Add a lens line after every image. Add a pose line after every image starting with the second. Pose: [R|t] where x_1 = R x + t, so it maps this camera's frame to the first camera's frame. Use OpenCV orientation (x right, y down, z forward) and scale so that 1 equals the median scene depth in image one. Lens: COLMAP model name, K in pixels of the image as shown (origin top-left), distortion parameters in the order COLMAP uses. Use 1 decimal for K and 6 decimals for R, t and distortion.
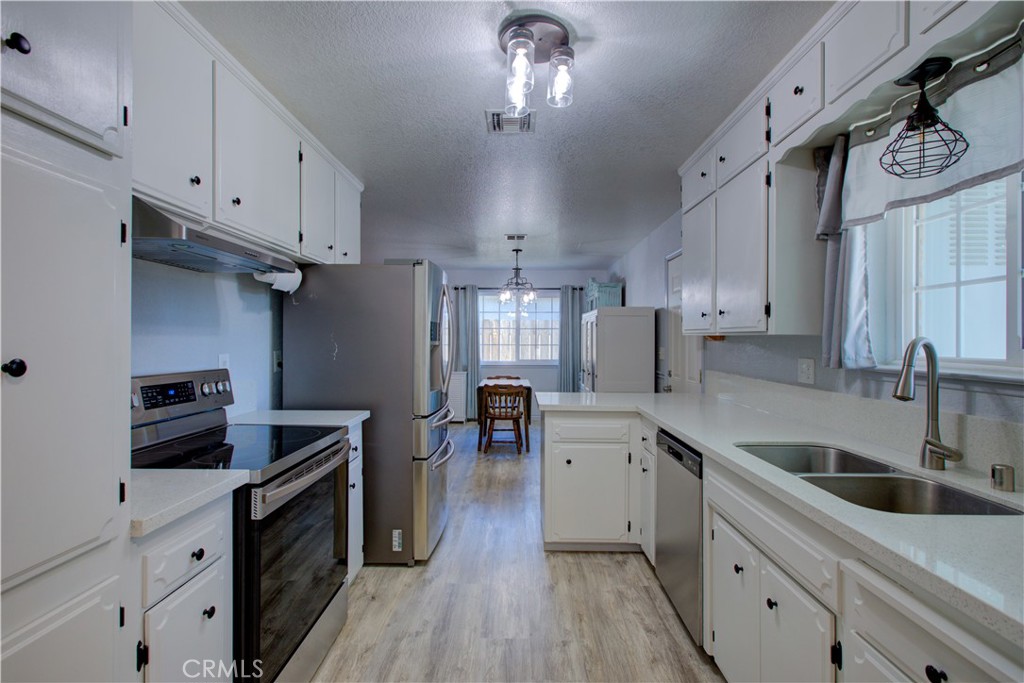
lens RADIAL K [[487.1, 0, 510.0], [0, 487.1, 341.7], [0, 0, 1]] dist [-0.001302, 0.006854]
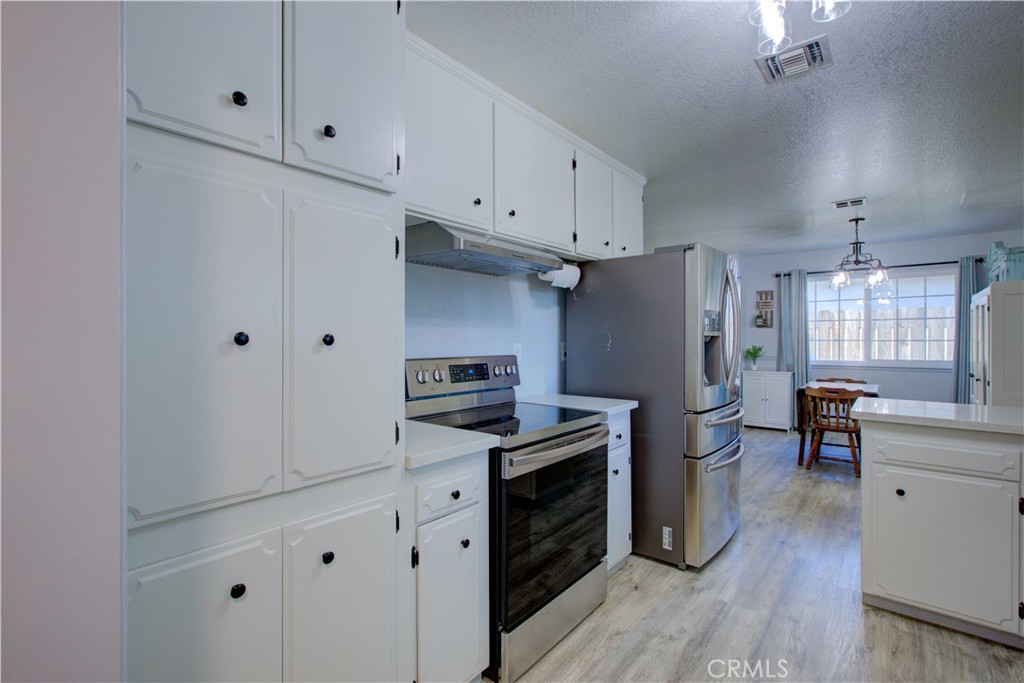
lens RADIAL K [[487.1, 0, 510.0], [0, 487.1, 341.7], [0, 0, 1]] dist [-0.001302, 0.006854]
pose [[0.773145, -0.000678, -0.634229, 0.144707], [-0.000571, 0.999998, -0.001766, 0.021256], [0.634229, 0.001728, 0.773144, 0.057650]]
